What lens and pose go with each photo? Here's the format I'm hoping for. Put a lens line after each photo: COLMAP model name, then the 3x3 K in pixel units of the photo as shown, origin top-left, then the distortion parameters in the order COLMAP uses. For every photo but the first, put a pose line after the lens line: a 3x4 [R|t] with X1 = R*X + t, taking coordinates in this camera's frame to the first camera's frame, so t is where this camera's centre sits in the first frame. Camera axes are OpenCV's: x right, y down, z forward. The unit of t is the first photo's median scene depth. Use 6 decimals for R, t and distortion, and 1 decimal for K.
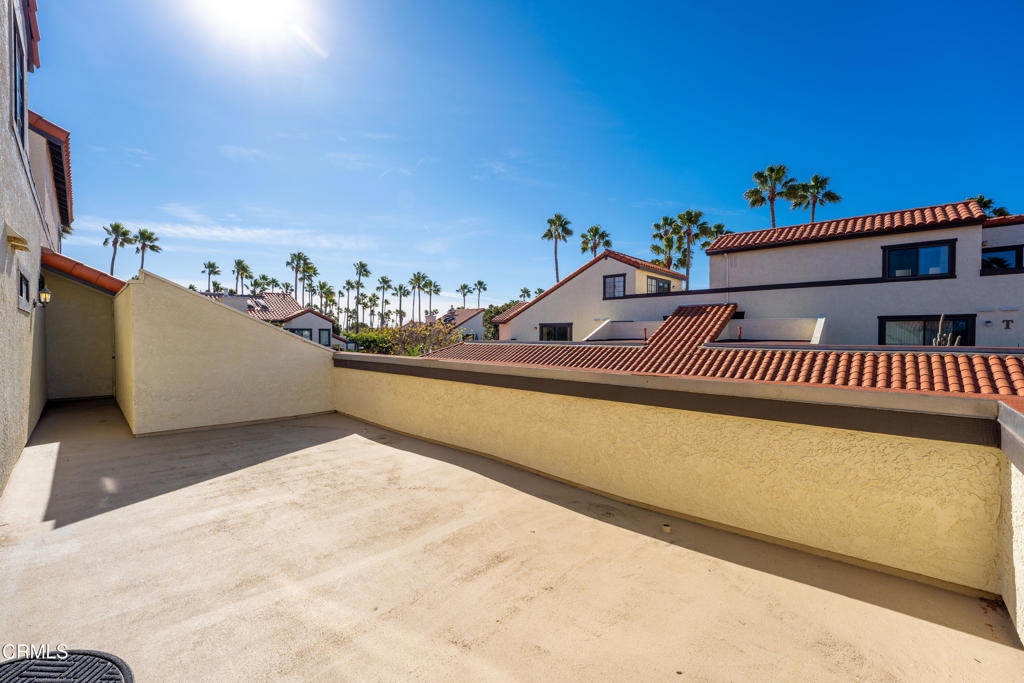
lens RADIAL K [[417.7, 0, 511.9], [0, 417.7, 343.7], [0, 0, 1]] dist [-0.023716, 0.001060]
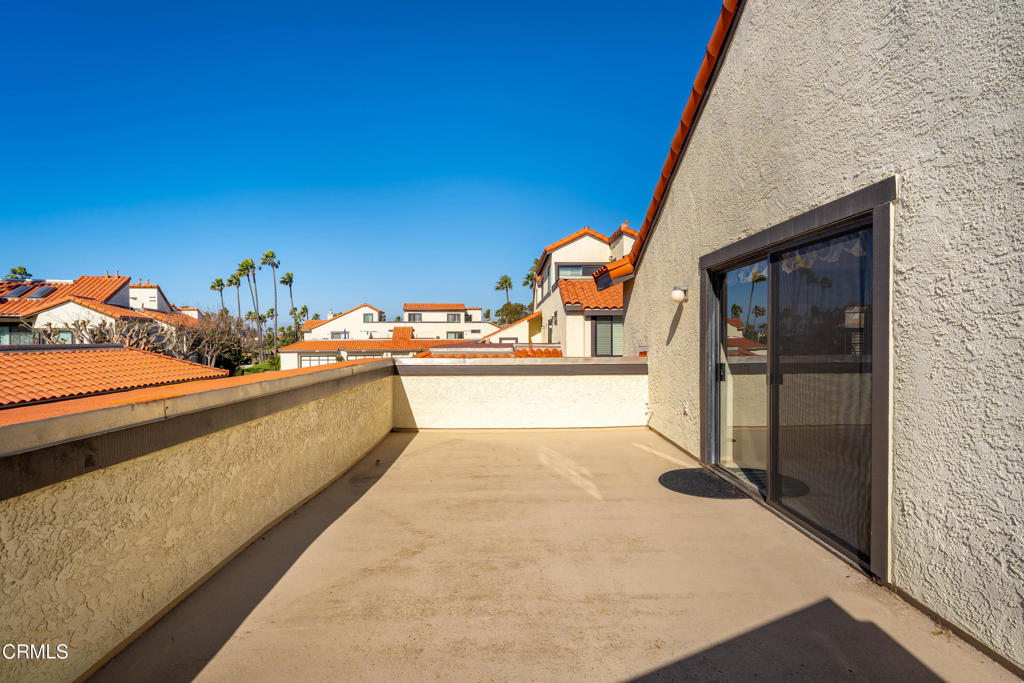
lens RADIAL K [[504.0, 0, 512.0], [0, 504.0, 341.5], [0, 0, 1]] dist [0.000003, 0.000045]
pose [[-0.686129, -0.007956, 0.727436, -1.037064], [0.008912, 0.999773, 0.019340, -0.023358], [-0.727425, 0.019753, -0.685903, 1.516107]]
